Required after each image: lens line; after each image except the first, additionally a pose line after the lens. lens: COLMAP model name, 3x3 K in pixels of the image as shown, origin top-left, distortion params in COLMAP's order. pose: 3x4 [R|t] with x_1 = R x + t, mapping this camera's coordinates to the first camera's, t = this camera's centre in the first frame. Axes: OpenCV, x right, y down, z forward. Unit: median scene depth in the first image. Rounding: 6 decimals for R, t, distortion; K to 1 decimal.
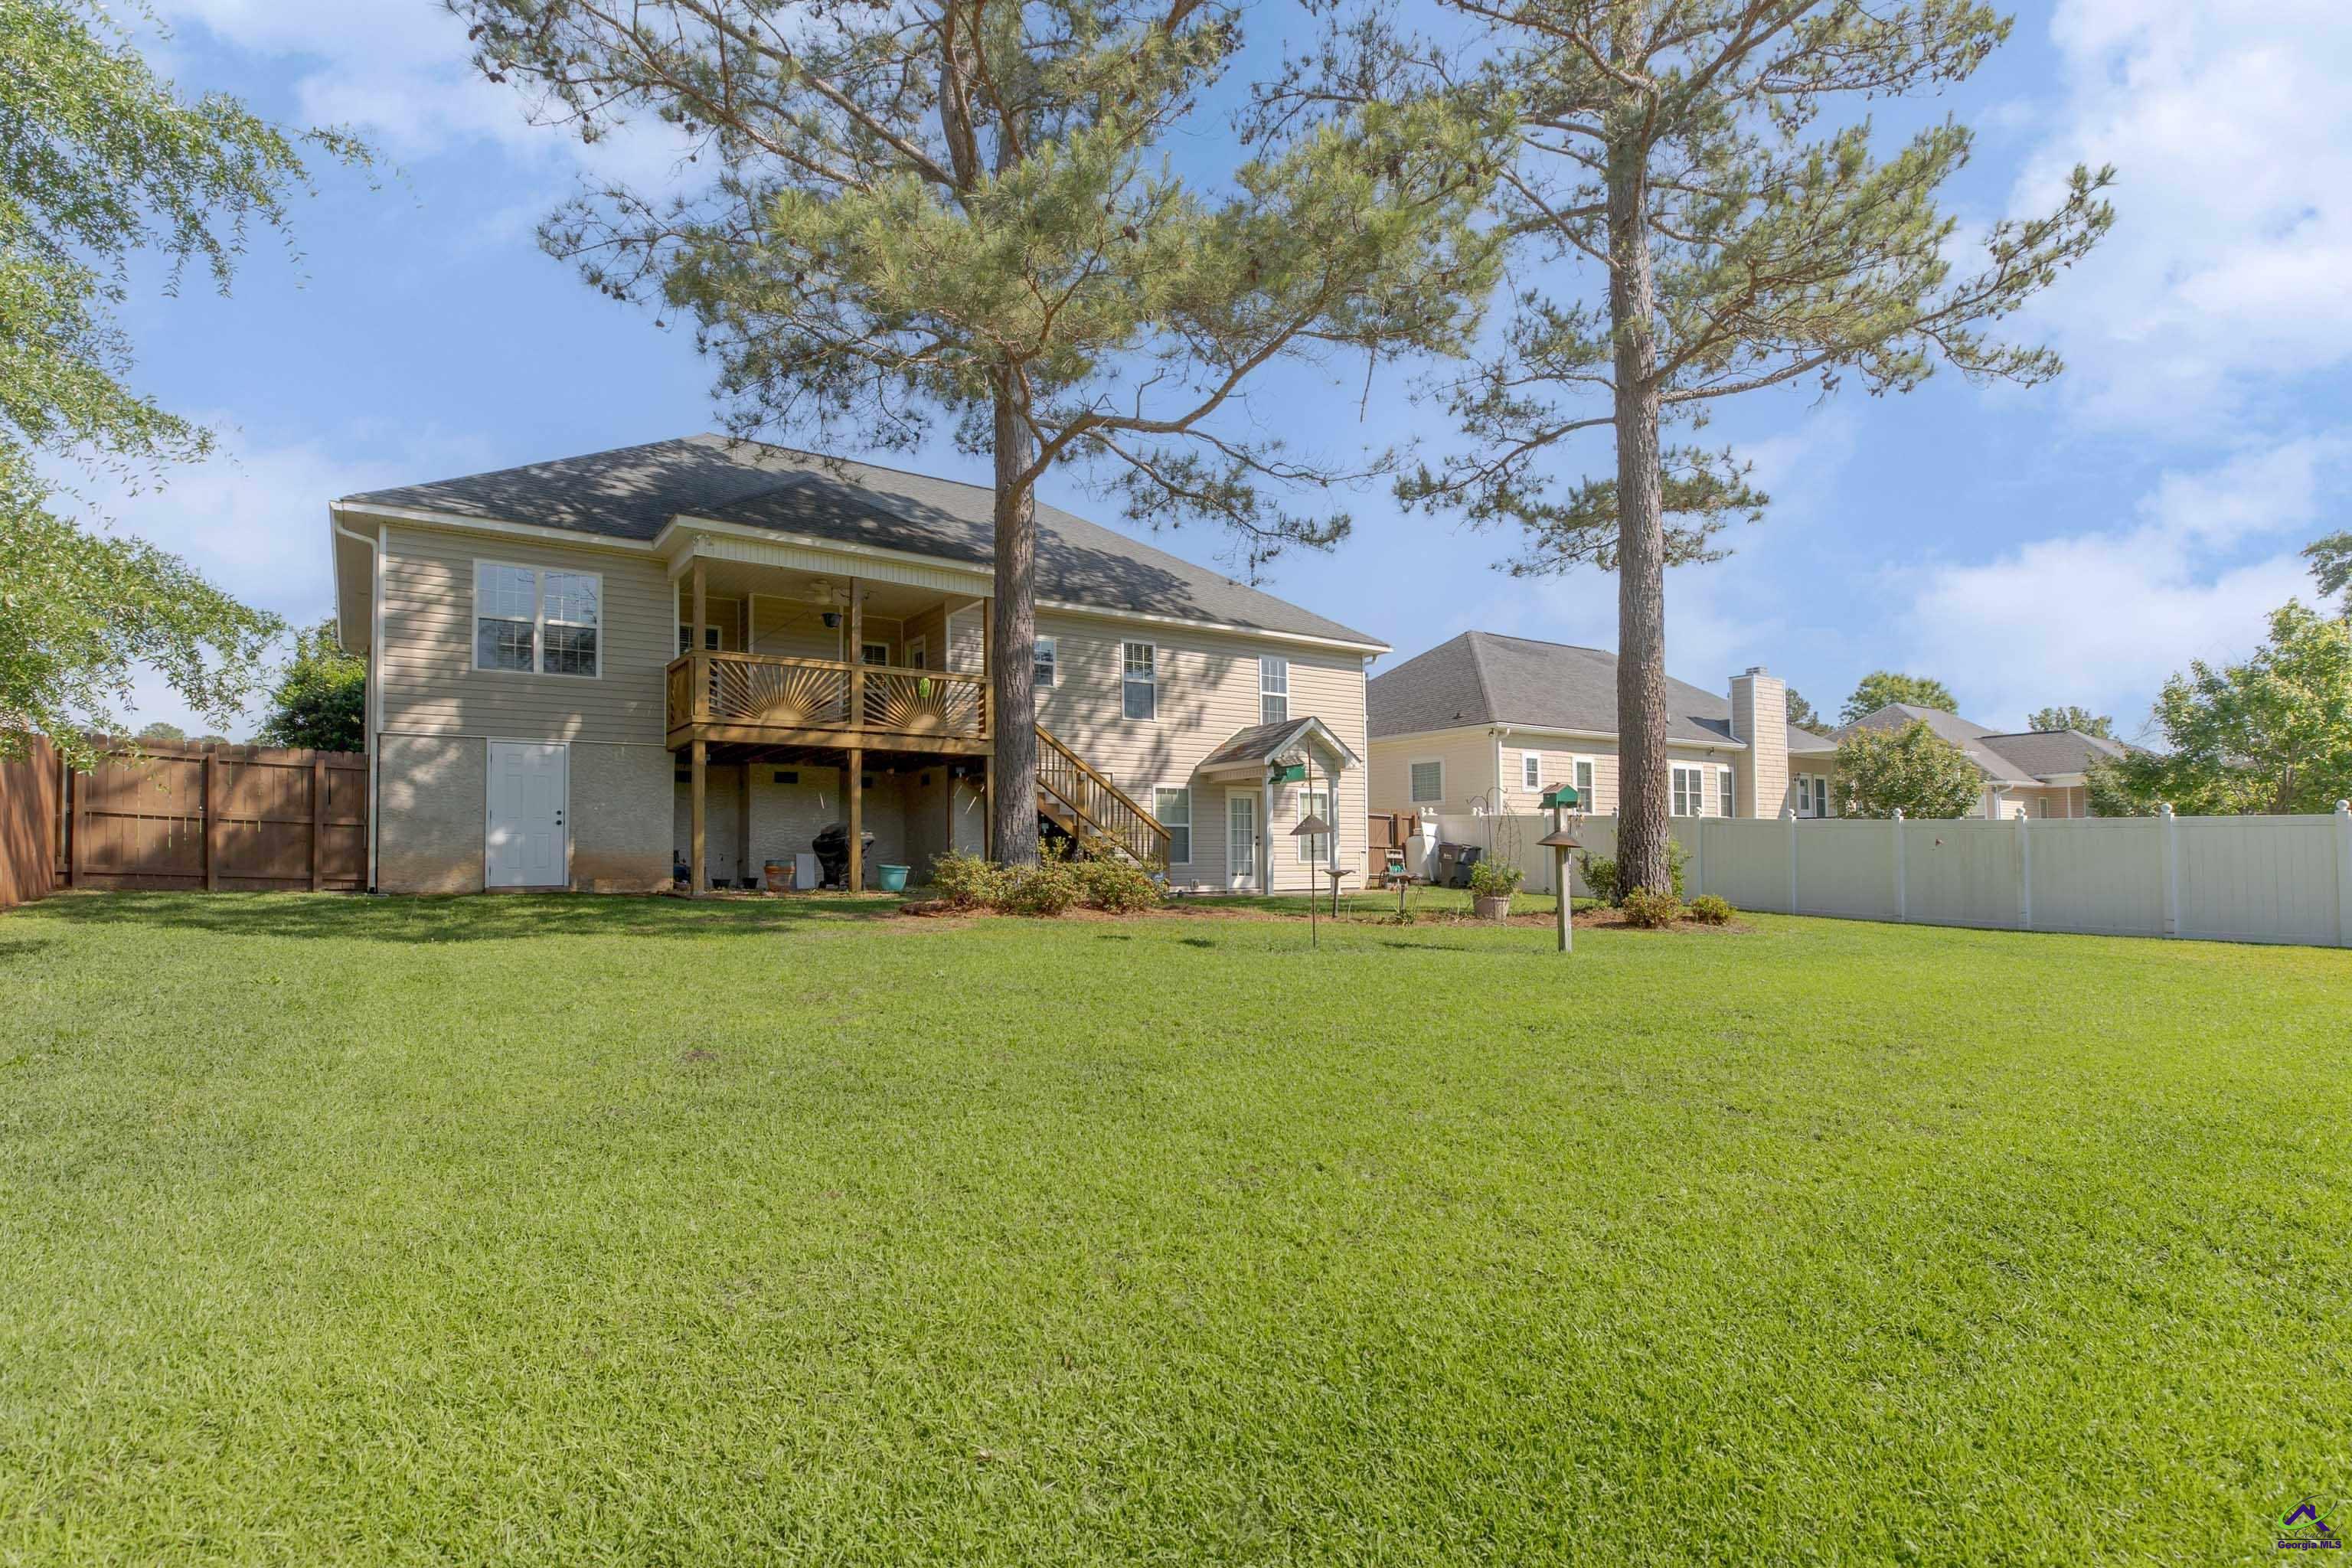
lens RADIAL K [[1085.0, 0, 1176.0], [0, 1085.0, 784.0], [0, 0, 1]] dist [0.002813, 0.000438]
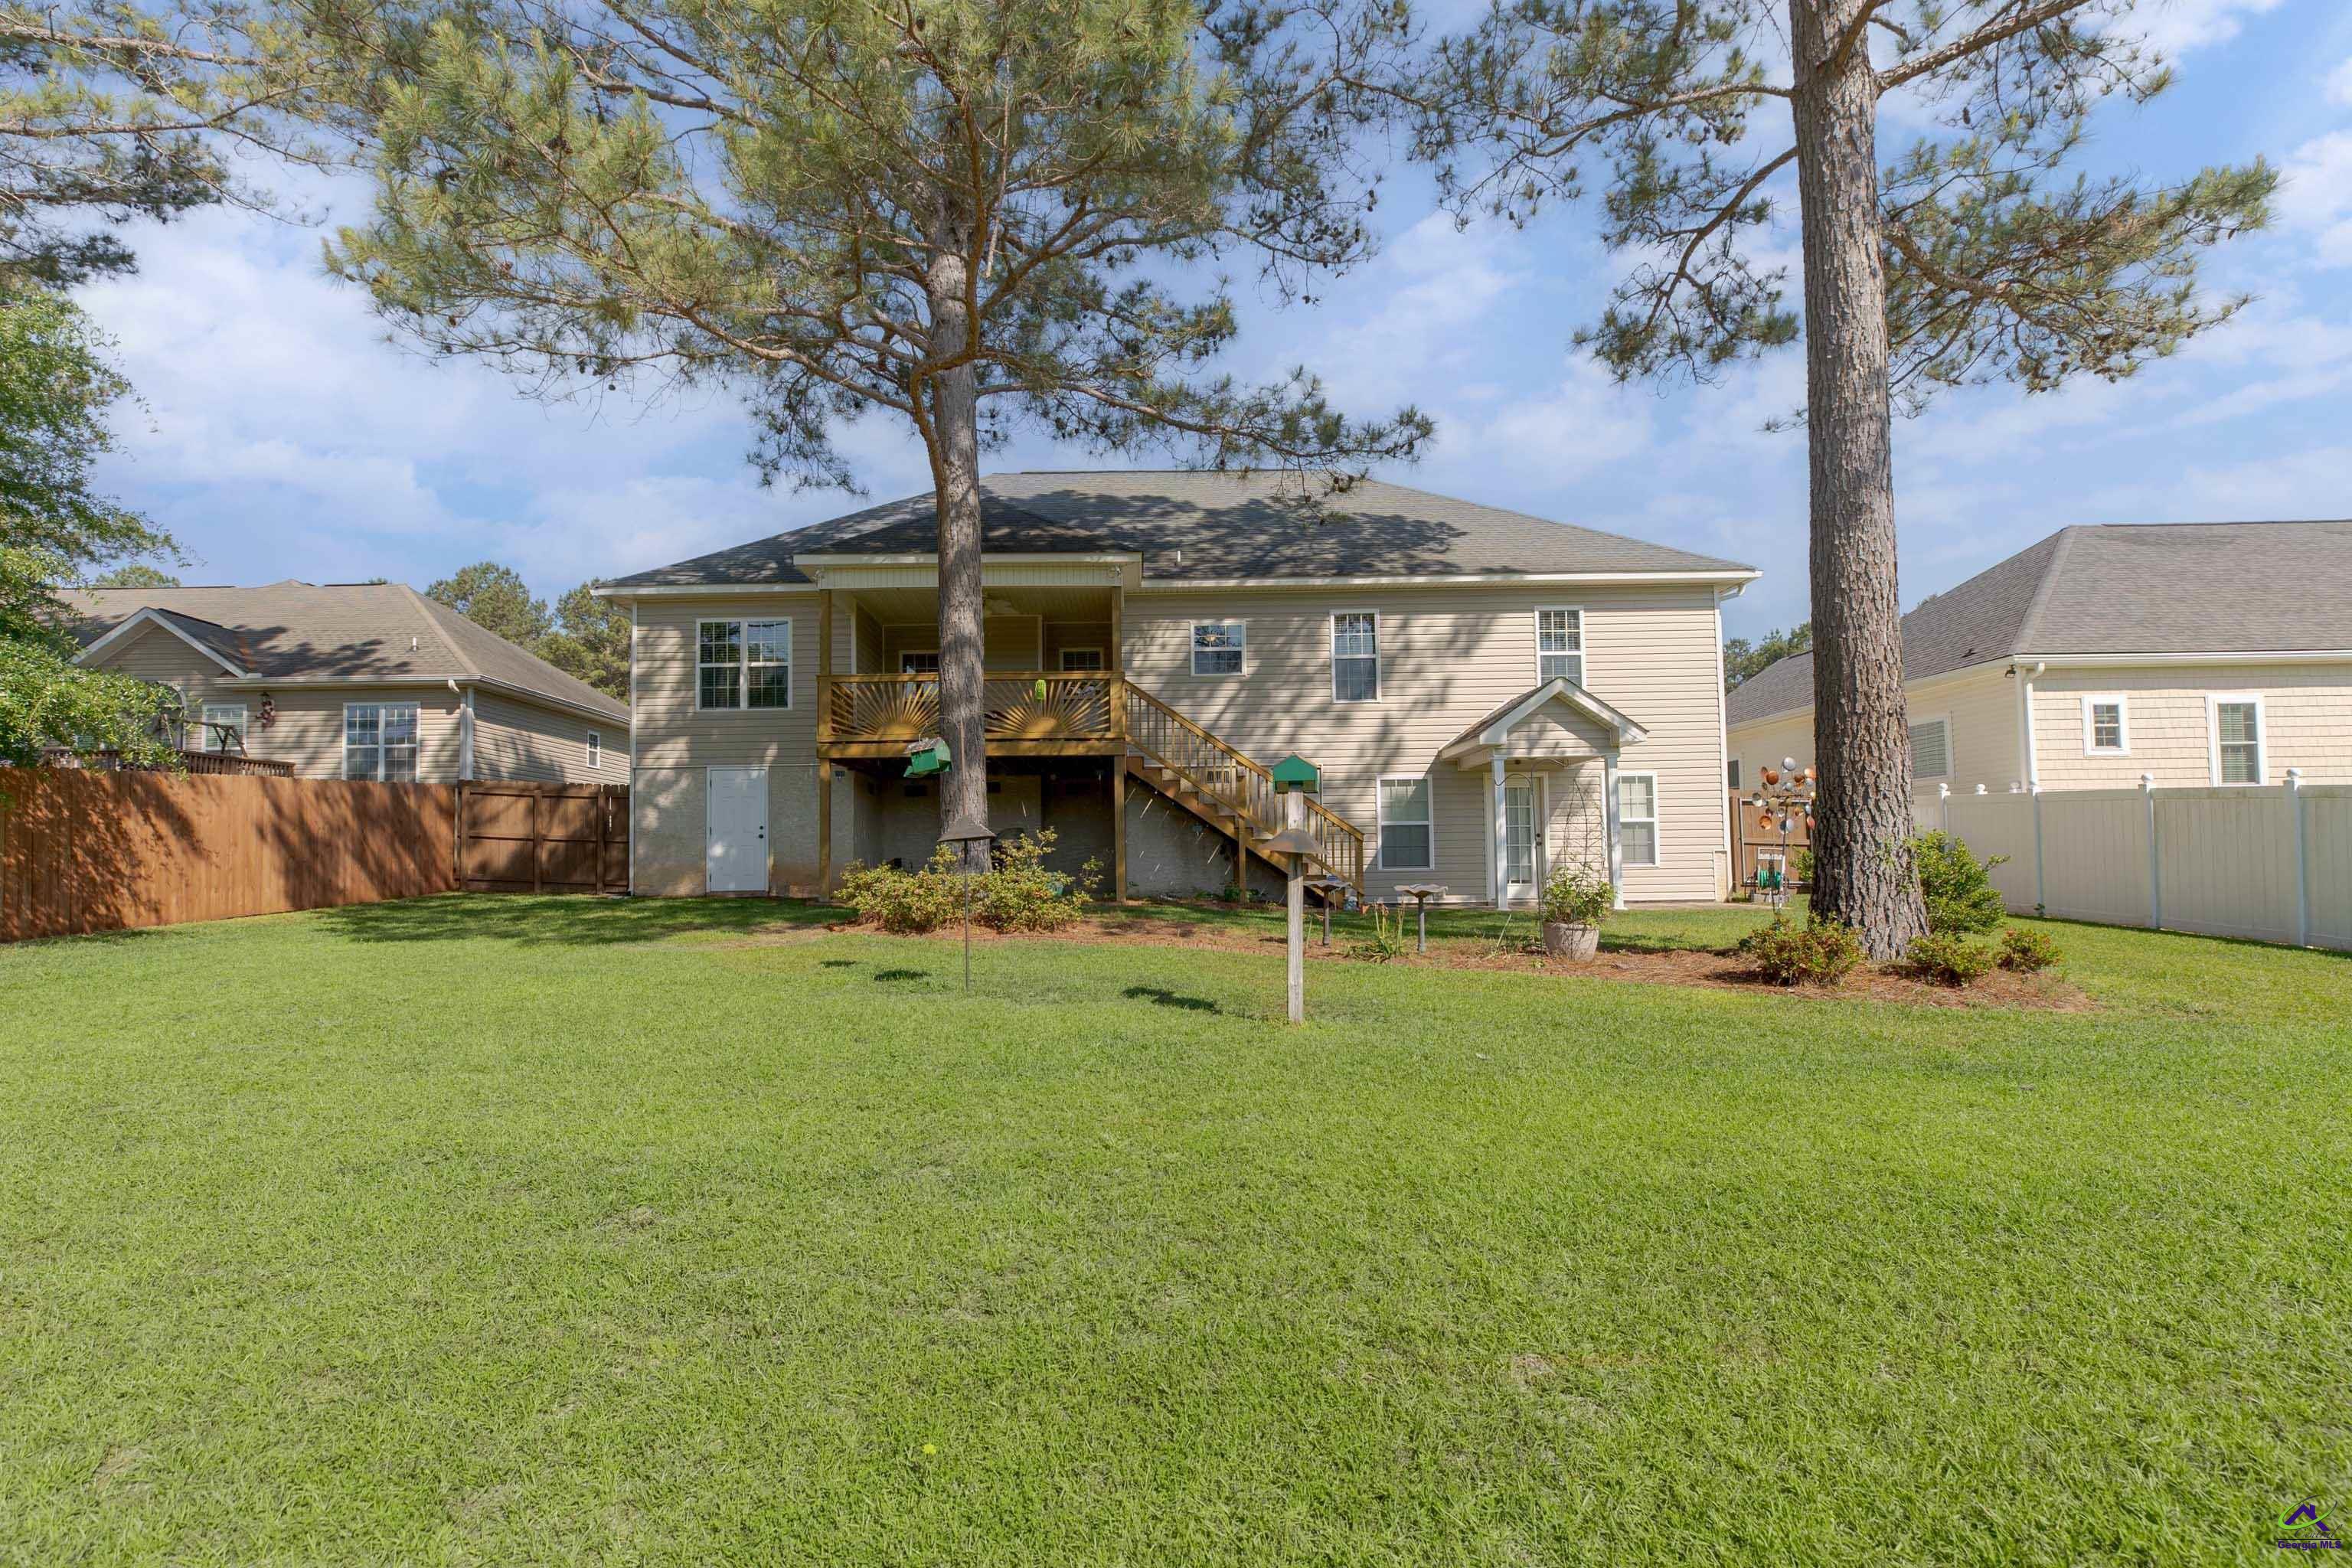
lens RADIAL K [[1101.9, 0, 1185.5], [0, 1101.9, 824.8], [0, 0, 1]] dist [0.016264, 0.000166]
pose [[0.830440, -0.029670, -0.556317, 0.389749], [0.045473, 0.998859, 0.014608, 0.021733], [0.555249, -0.037428, 0.830841, 0.223691]]
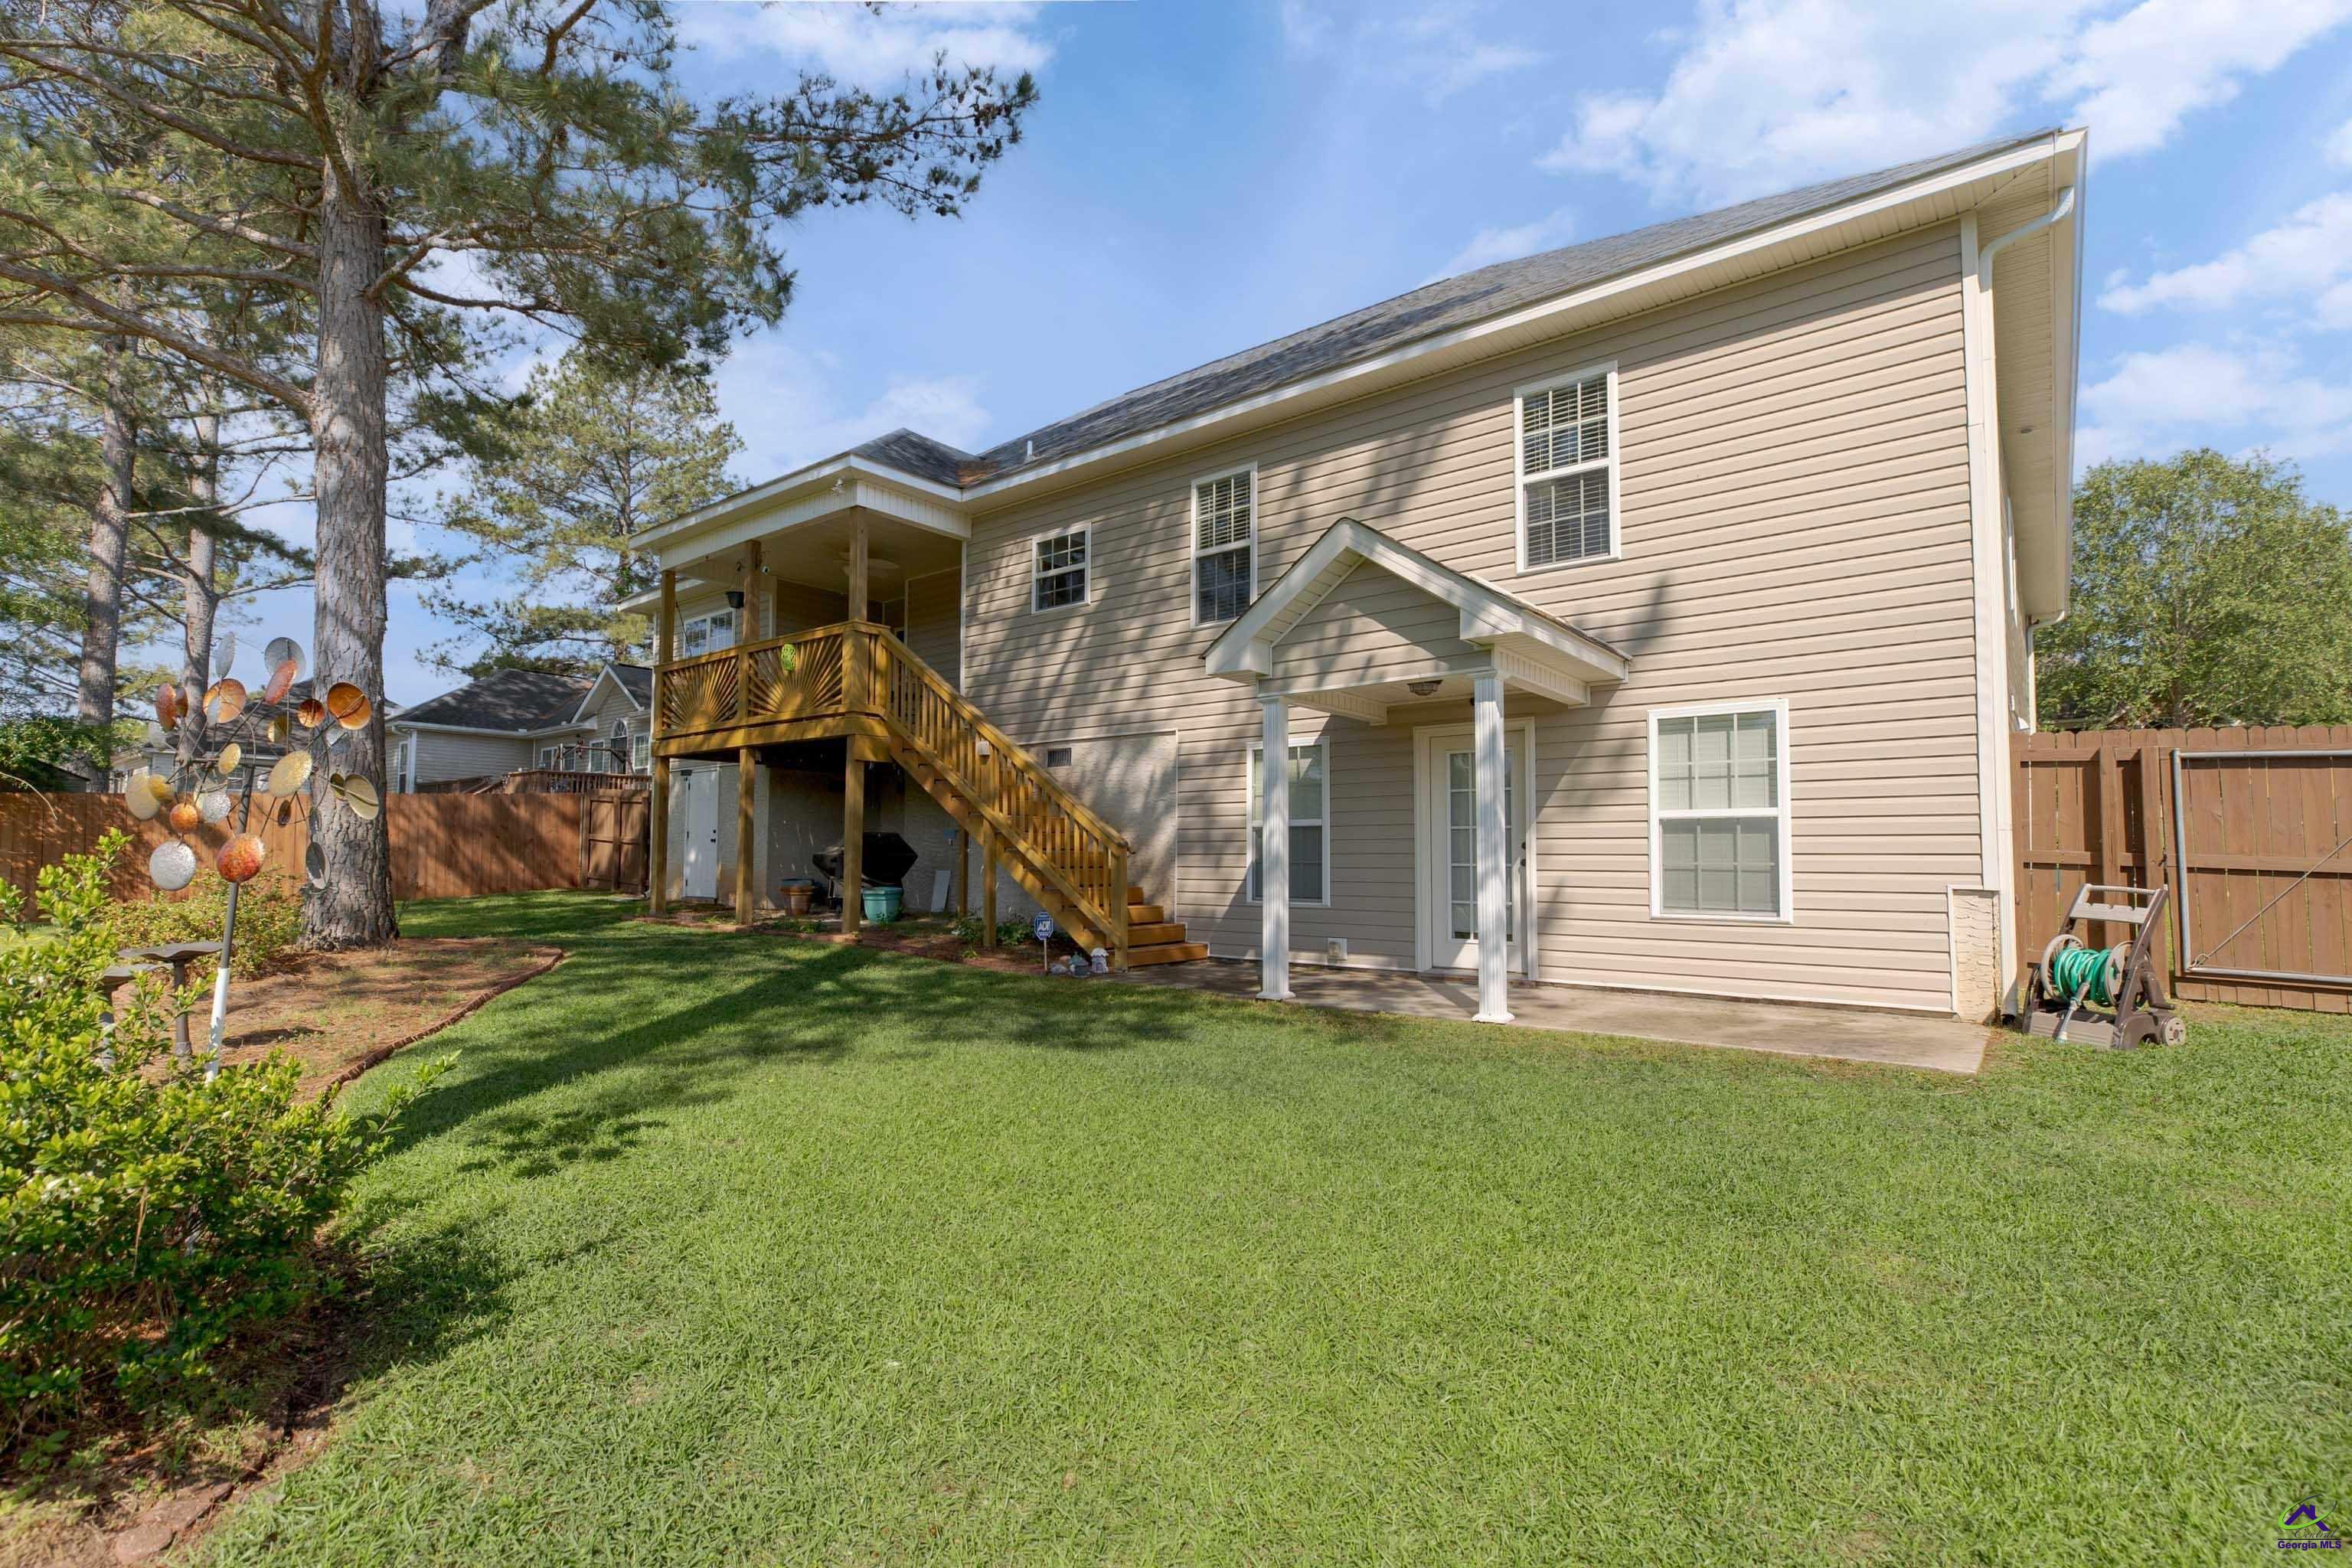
lens RADIAL K [[1101.9, 0, 1185.5], [0, 1101.9, 824.8], [0, 0, 1]] dist [0.016264, 0.000166]
pose [[0.280207, -0.029290, -0.959493, 0.538449], [0.055053, 0.998380, -0.014399, 0.050111], [0.958360, -0.048789, 0.281366, 0.957459]]
